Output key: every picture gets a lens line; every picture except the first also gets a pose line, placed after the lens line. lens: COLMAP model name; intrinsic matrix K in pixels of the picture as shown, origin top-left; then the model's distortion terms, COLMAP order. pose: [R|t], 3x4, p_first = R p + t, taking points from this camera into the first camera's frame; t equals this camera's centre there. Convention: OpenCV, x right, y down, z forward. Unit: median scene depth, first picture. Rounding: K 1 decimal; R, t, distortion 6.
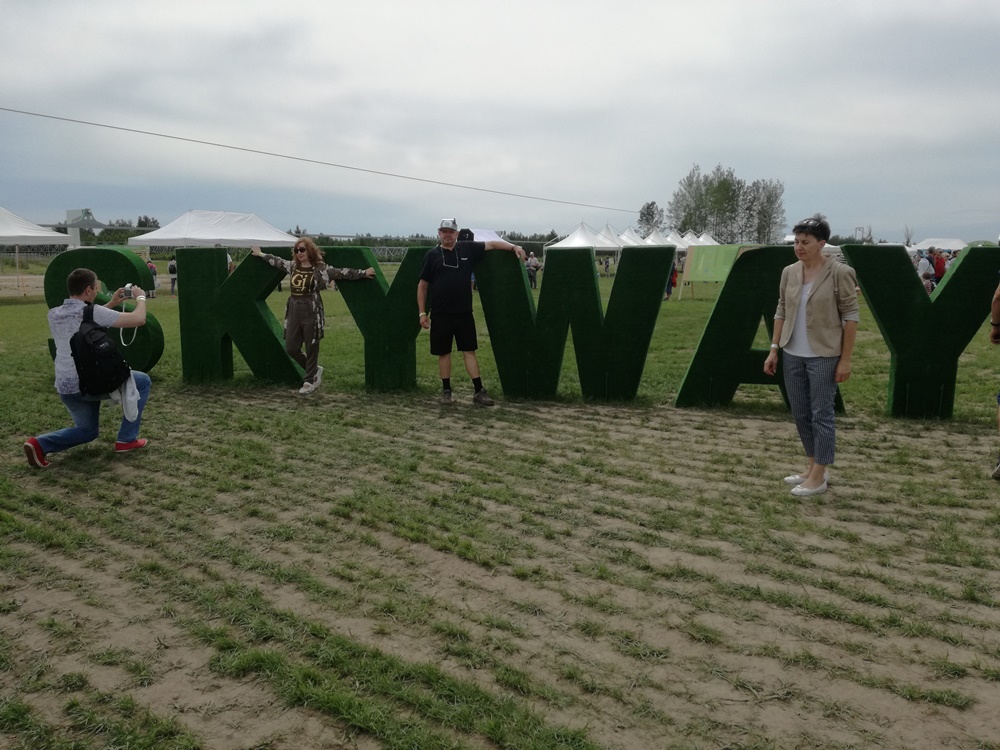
lens RADIAL K [[814.7, 0, 500.0], [0, 814.7, 375.0], [0, 0, 1]] dist [0.118936, -0.192512]
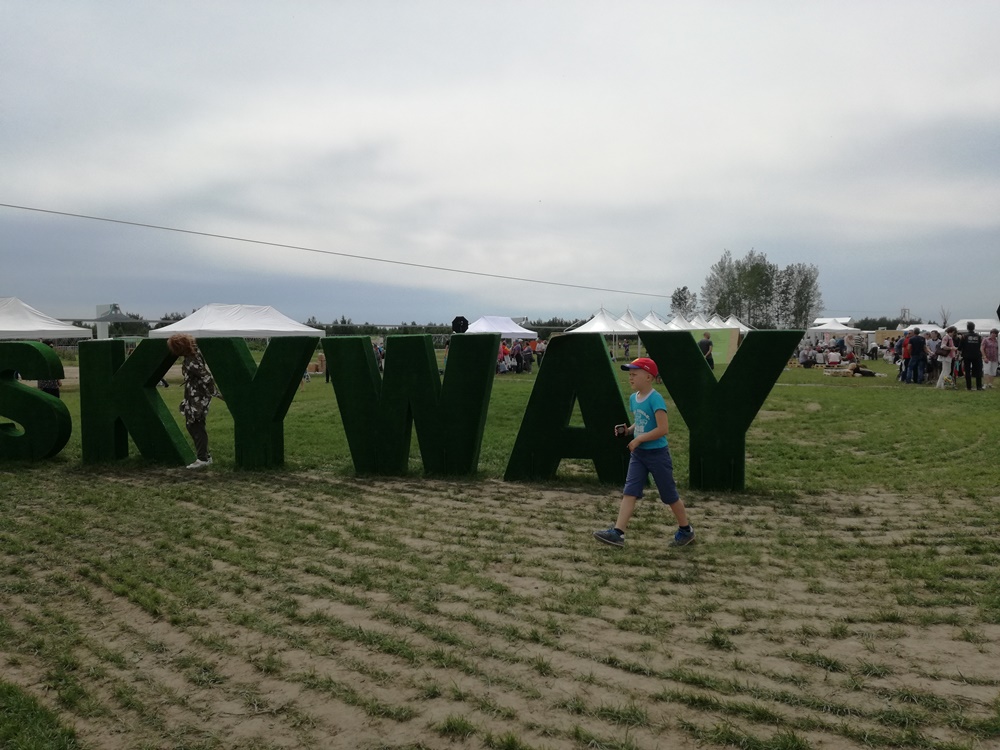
lens RADIAL K [[814.7, 0, 500.0], [0, 814.7, 375.0], [0, 0, 1]] dist [0.118936, -0.192512]
pose [[0.998282, -0.010600, -0.057623, 0.391515], [0.004576, 0.994600, -0.103685, 0.017592], [0.058410, 0.103243, 0.992940, -0.111138]]
